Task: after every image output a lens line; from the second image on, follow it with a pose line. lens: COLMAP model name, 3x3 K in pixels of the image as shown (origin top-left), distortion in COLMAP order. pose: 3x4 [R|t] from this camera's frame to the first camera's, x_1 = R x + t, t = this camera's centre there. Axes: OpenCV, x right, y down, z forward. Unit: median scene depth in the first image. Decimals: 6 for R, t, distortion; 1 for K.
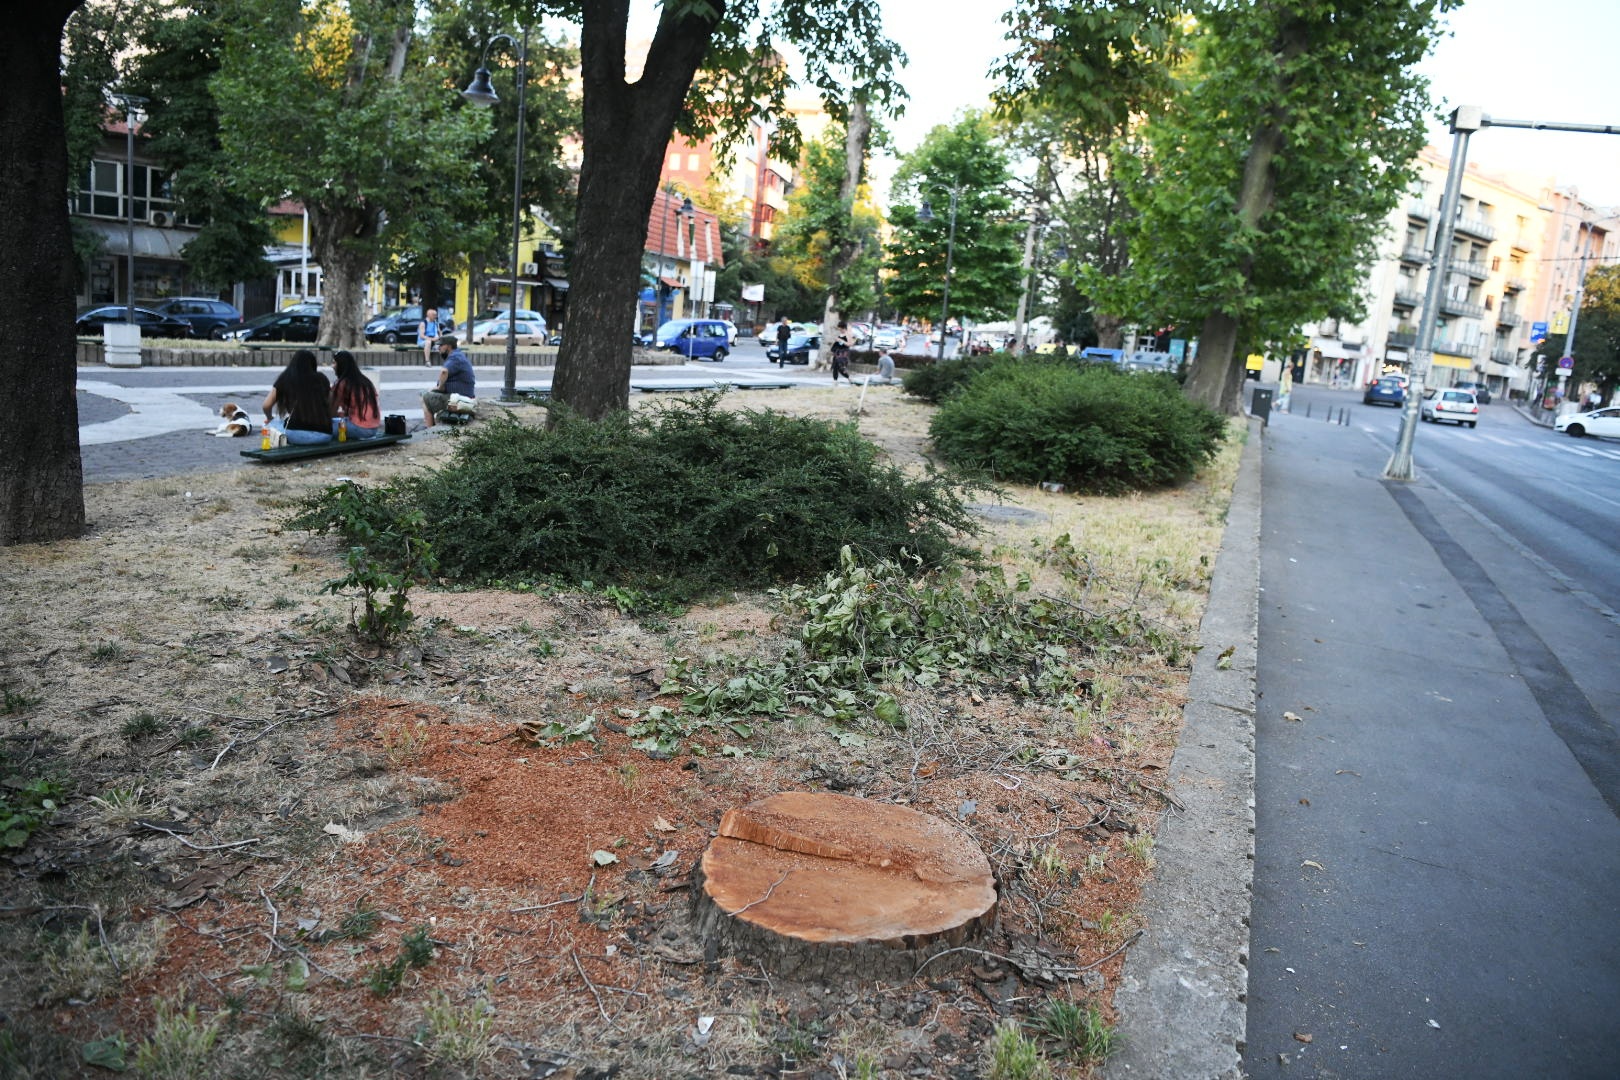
lens RADIAL K [[1093.8, 0, 810.0], [0, 1093.8, 540.0], [0, 0, 1]] dist [-0.069844, 0.003858]
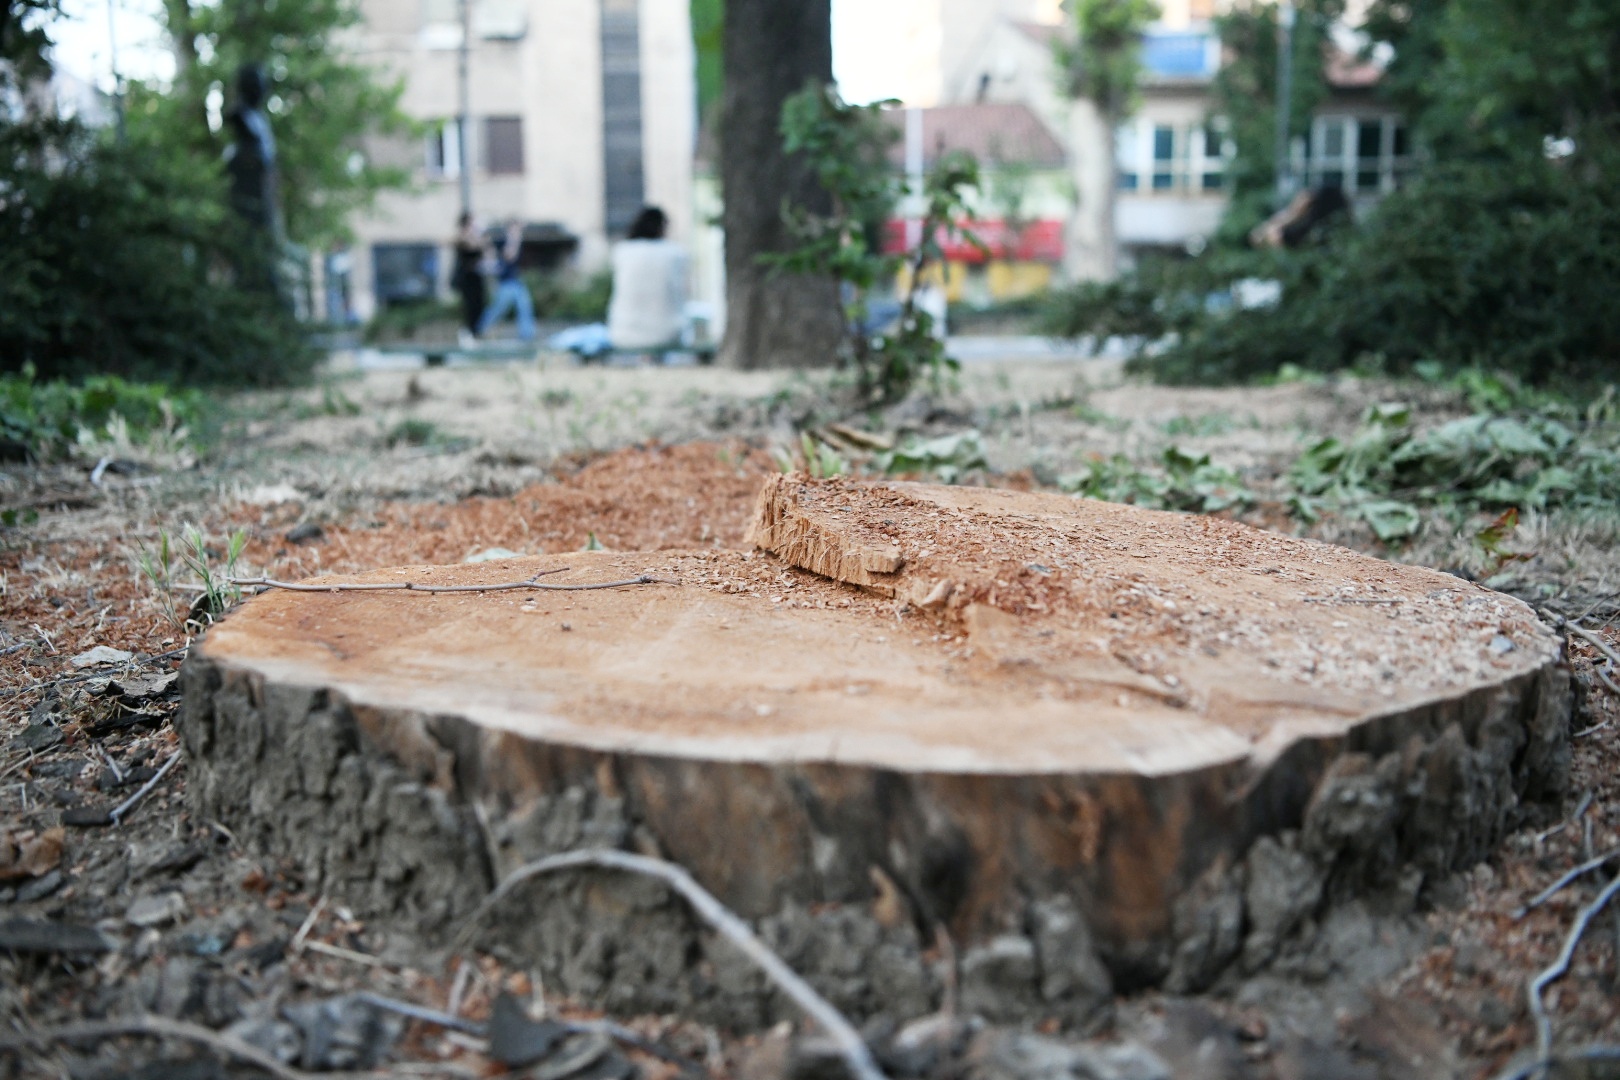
lens RADIAL K [[1522.8, 0, 810.0], [0, 1522.8, 540.0], [0, 0, 1]] dist [0.002746, 0.056571]
pose [[0.598624, 0.031007, -0.800430, 0.203469], [-0.087520, 0.995800, -0.026879, 0.191932], [0.796235, 0.086144, 0.598823, 0.505452]]
